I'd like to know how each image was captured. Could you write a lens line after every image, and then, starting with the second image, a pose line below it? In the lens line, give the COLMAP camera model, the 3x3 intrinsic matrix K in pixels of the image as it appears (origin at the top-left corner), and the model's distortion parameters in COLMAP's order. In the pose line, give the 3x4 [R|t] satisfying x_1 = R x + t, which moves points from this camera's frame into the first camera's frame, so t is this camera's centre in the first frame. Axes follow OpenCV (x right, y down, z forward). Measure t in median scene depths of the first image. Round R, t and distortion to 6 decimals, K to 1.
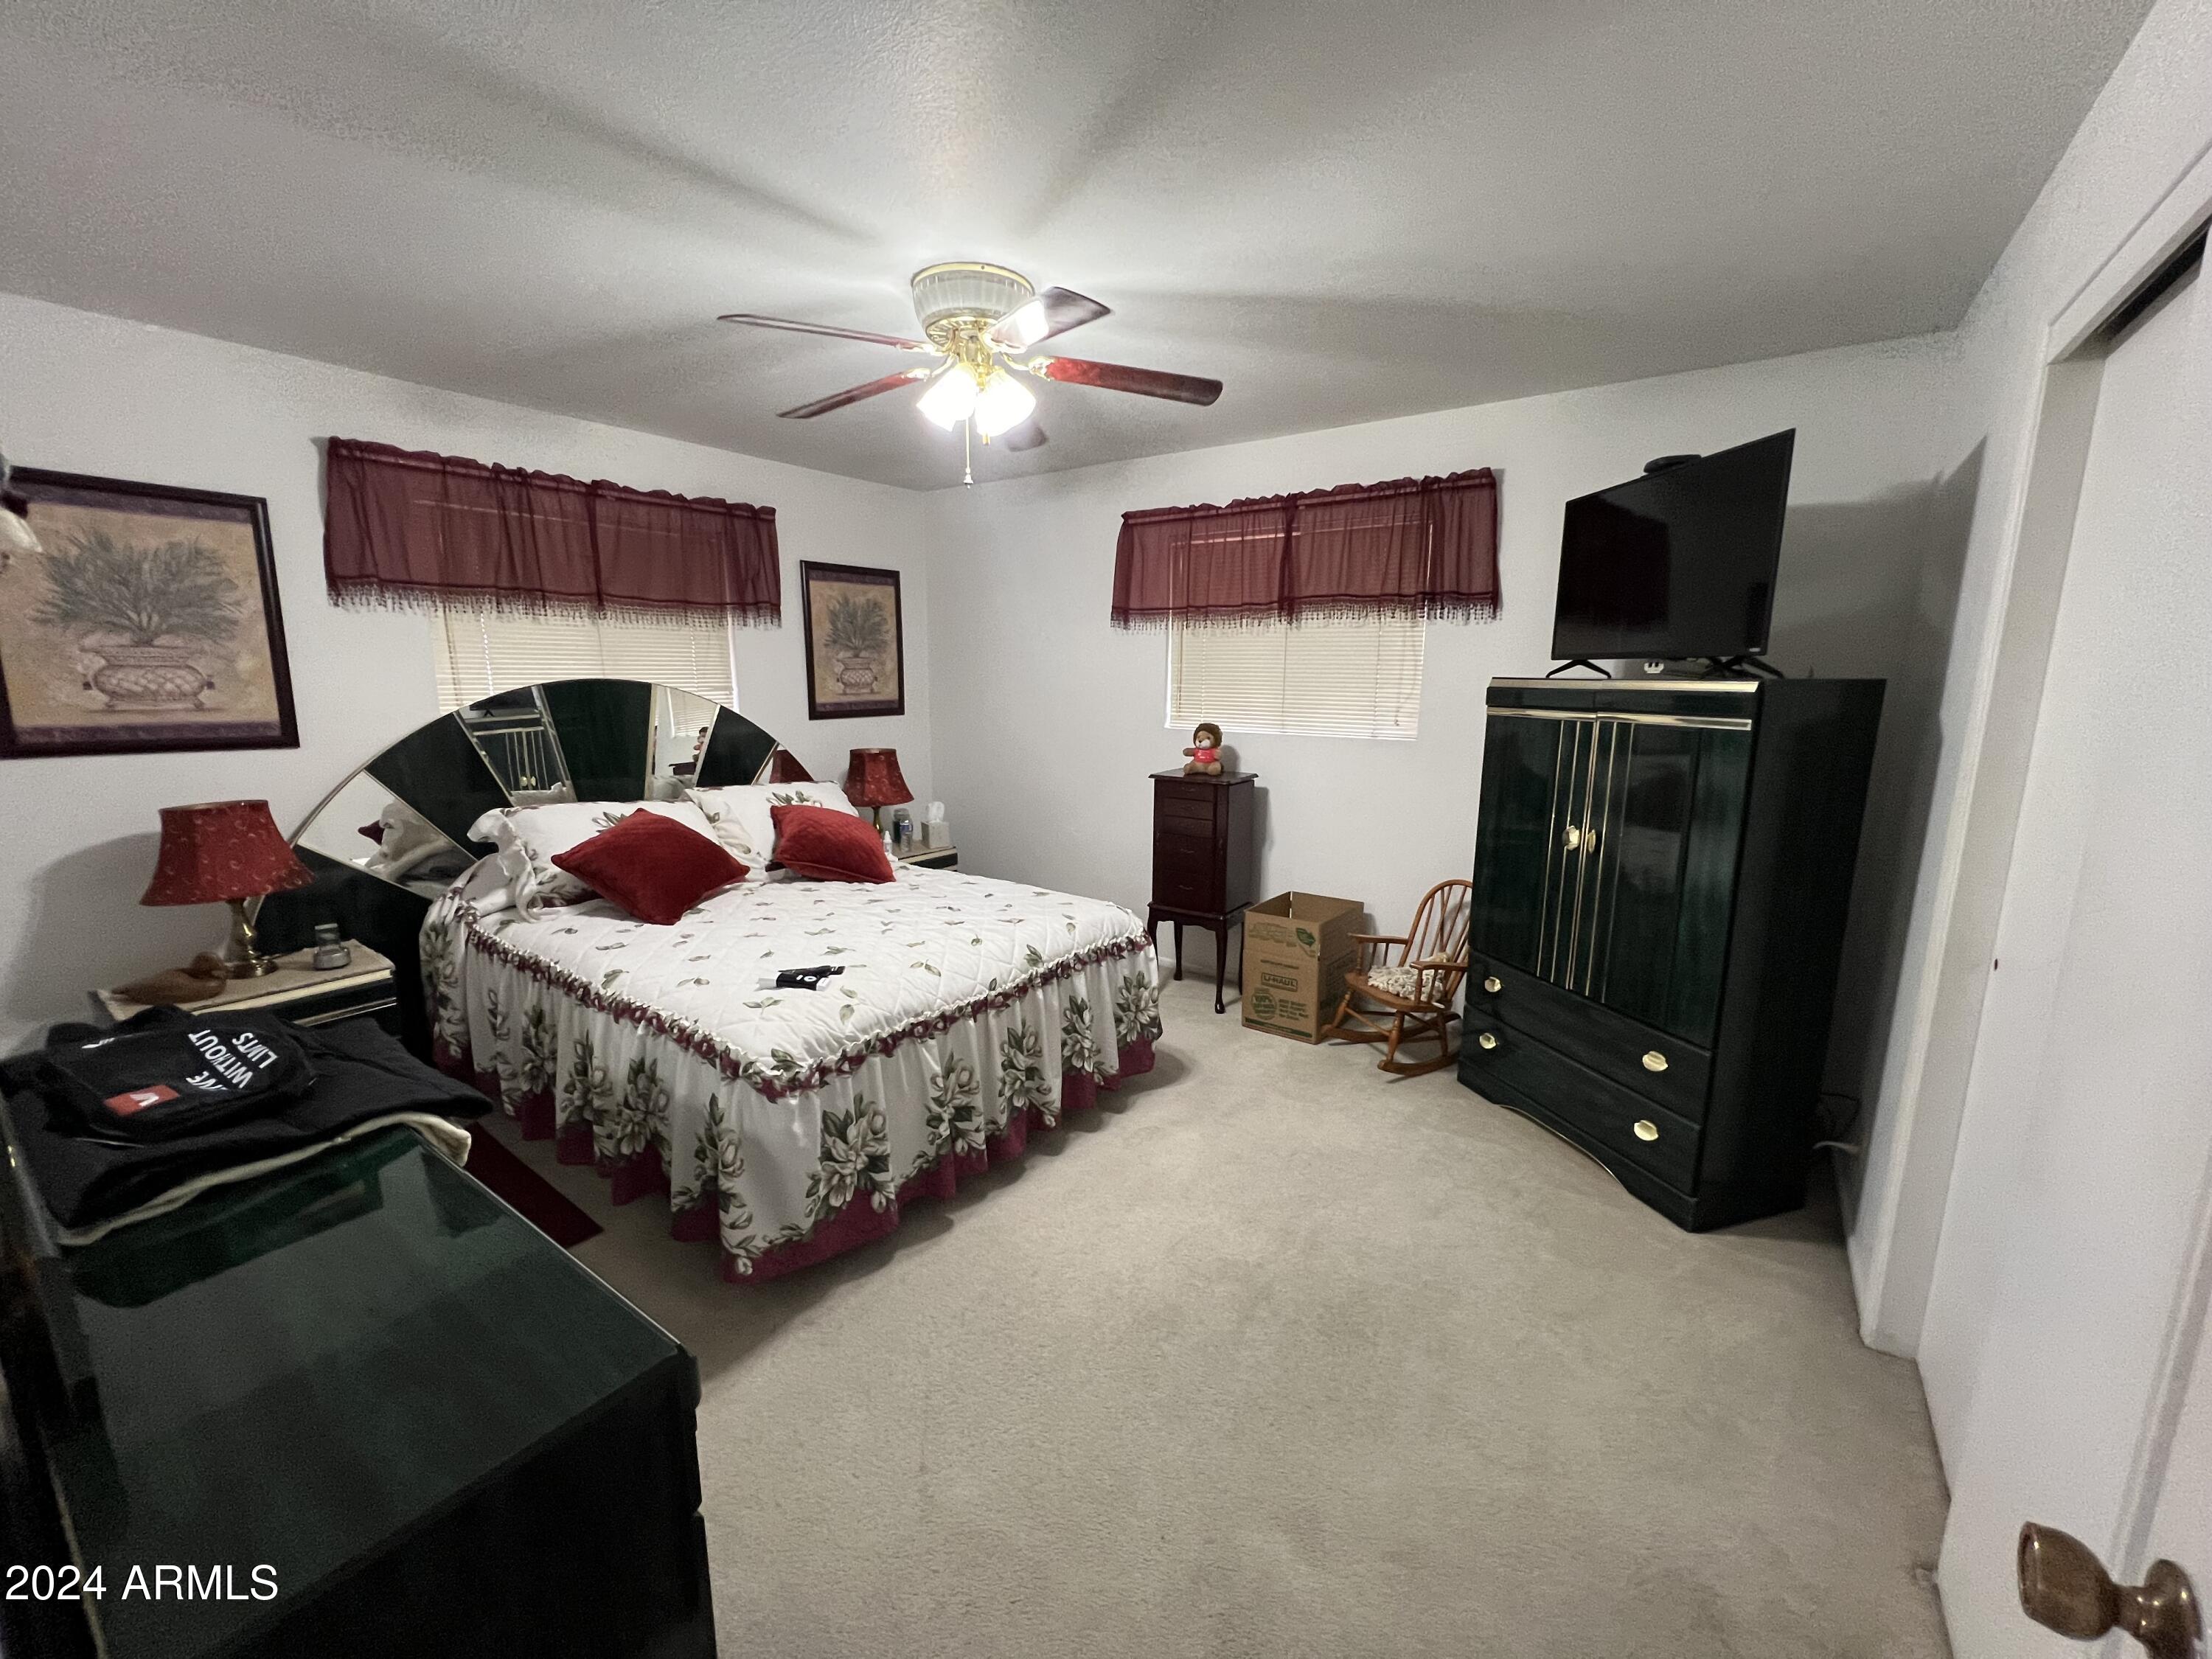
lens RADIAL K [[899.6, 0, 1106.0], [0, 899.6, 829.5], [0, 0, 1]] dist [0.189038, -0.000172]
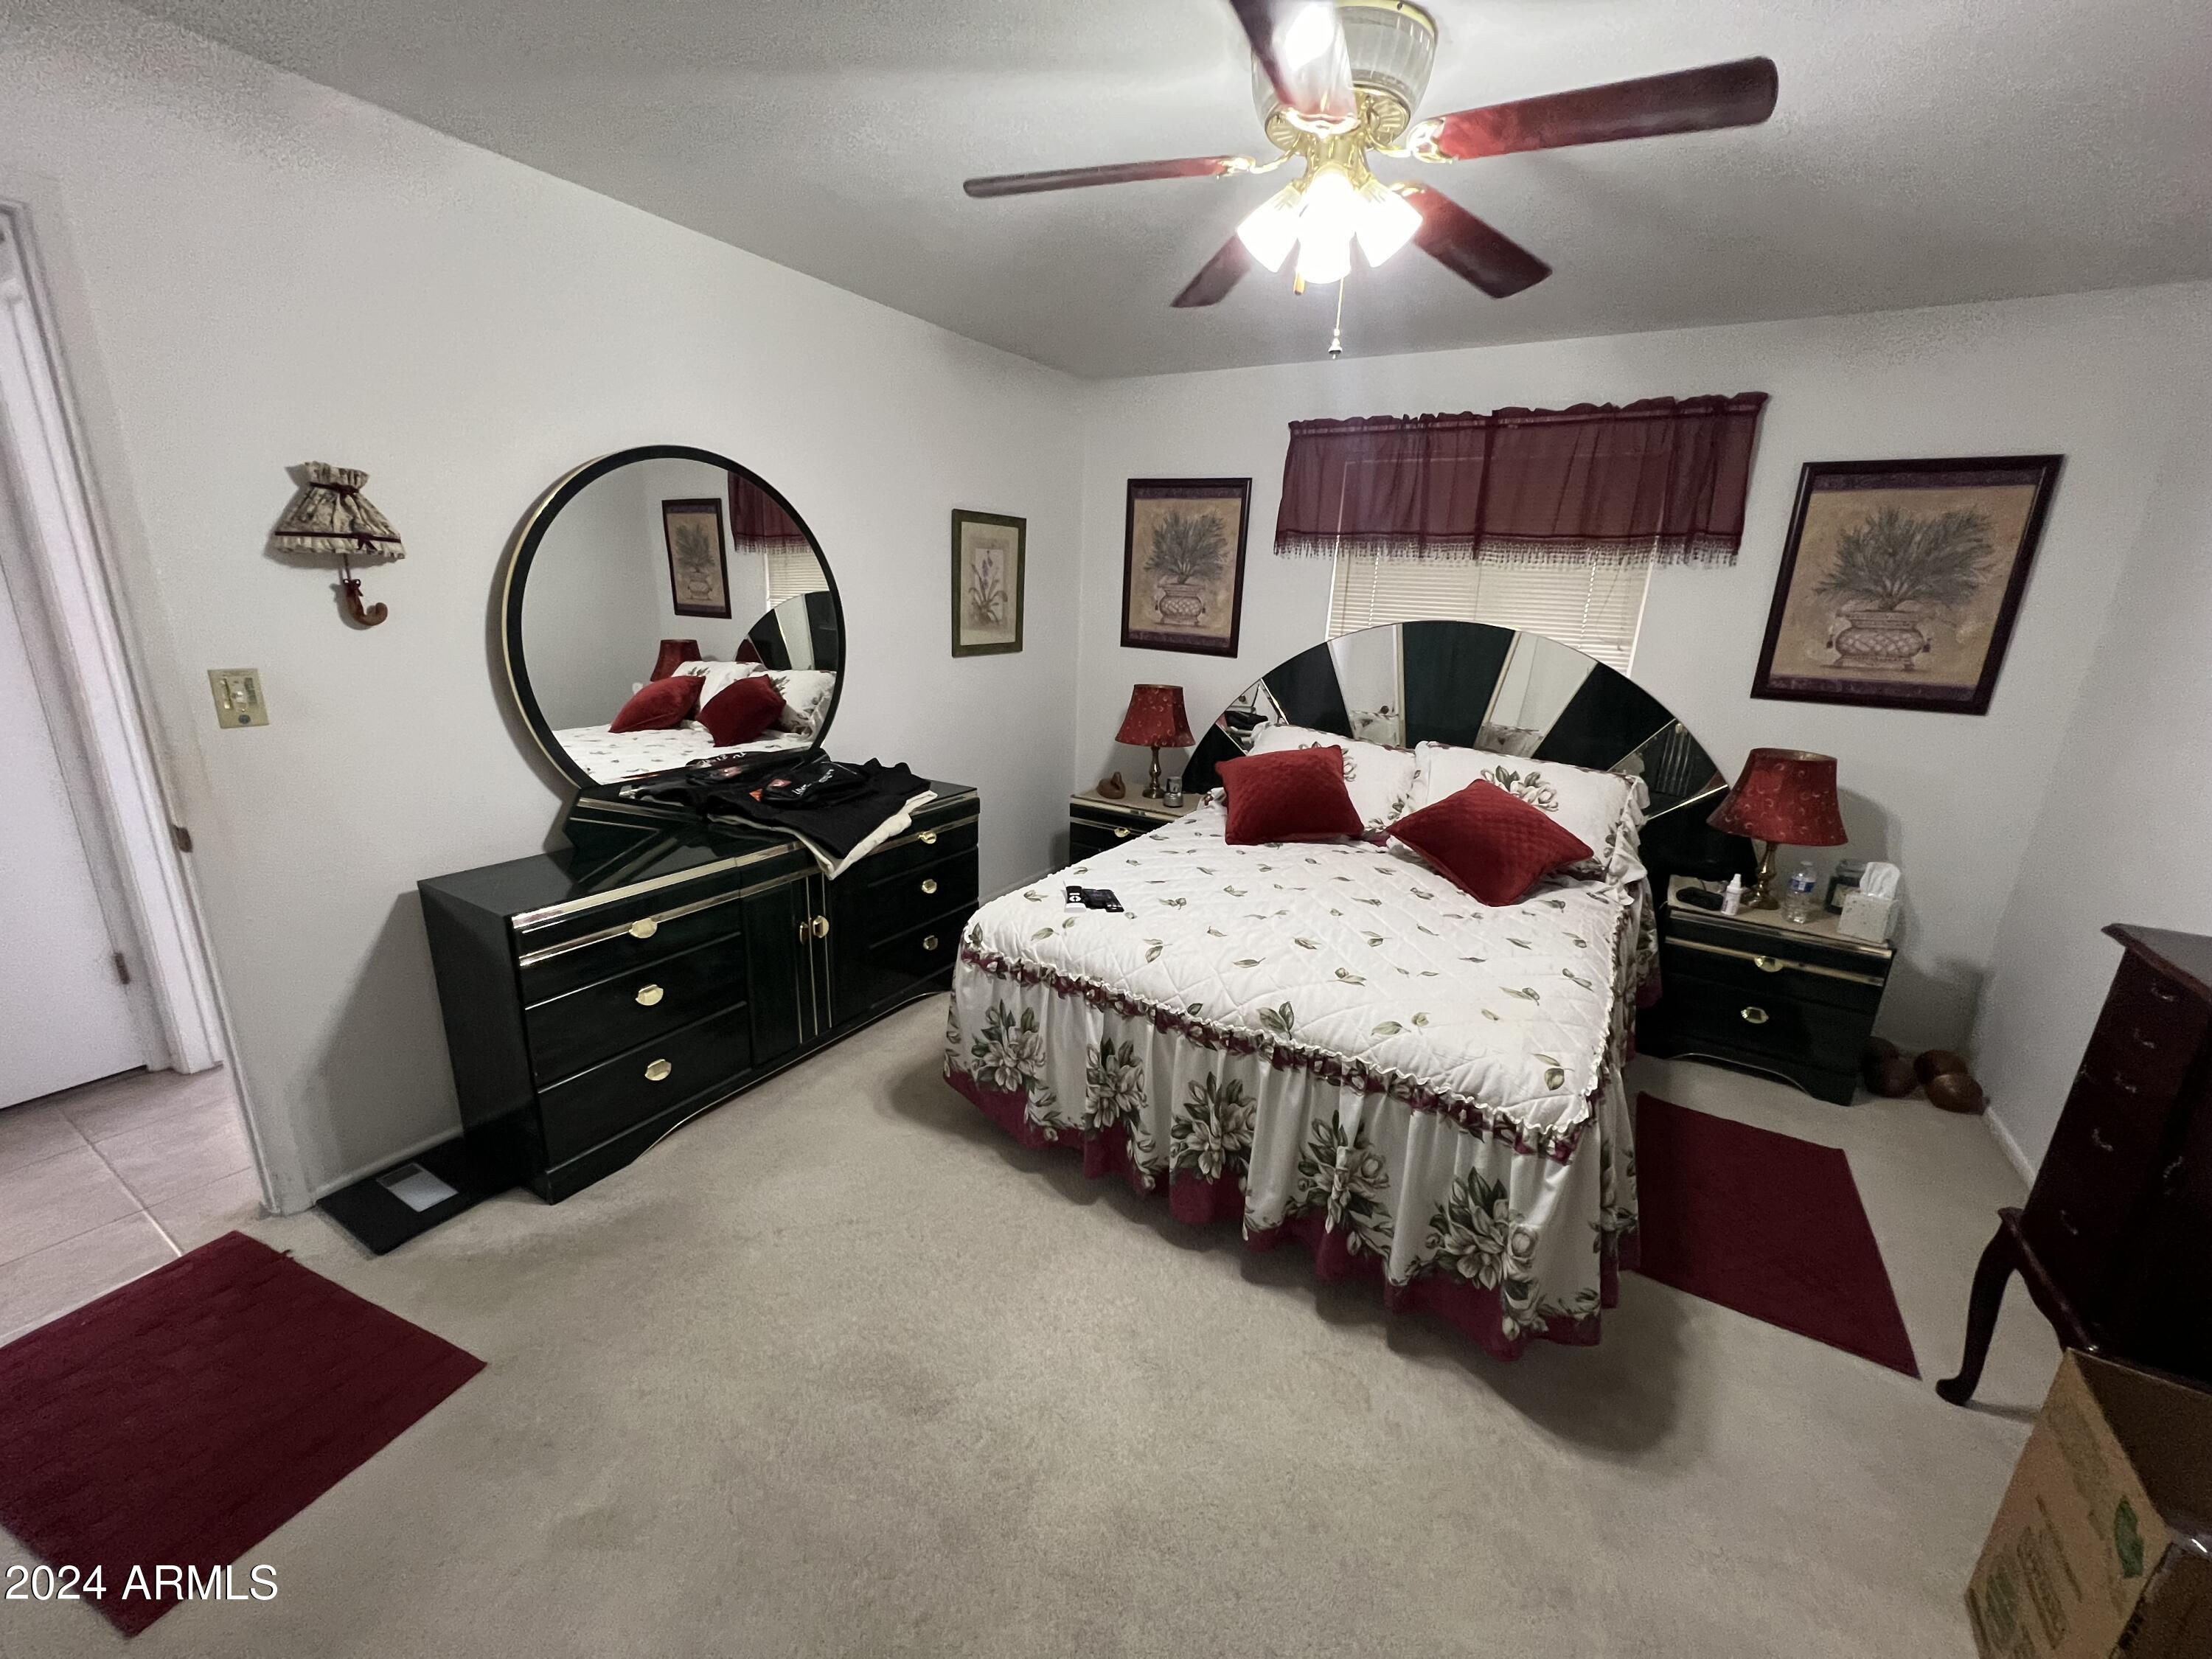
lens RADIAL K [[962.3, 0, 1109.4], [0, 962.3, 841.0], [0, 0, 1]] dist [0.056281, -0.000127]
pose [[0.123133, 0.283118, -0.951148, 0.535594], [-0.238856, 0.938721, 0.248497, -0.134290], [0.963217, 0.196589, 0.183212, 0.641996]]
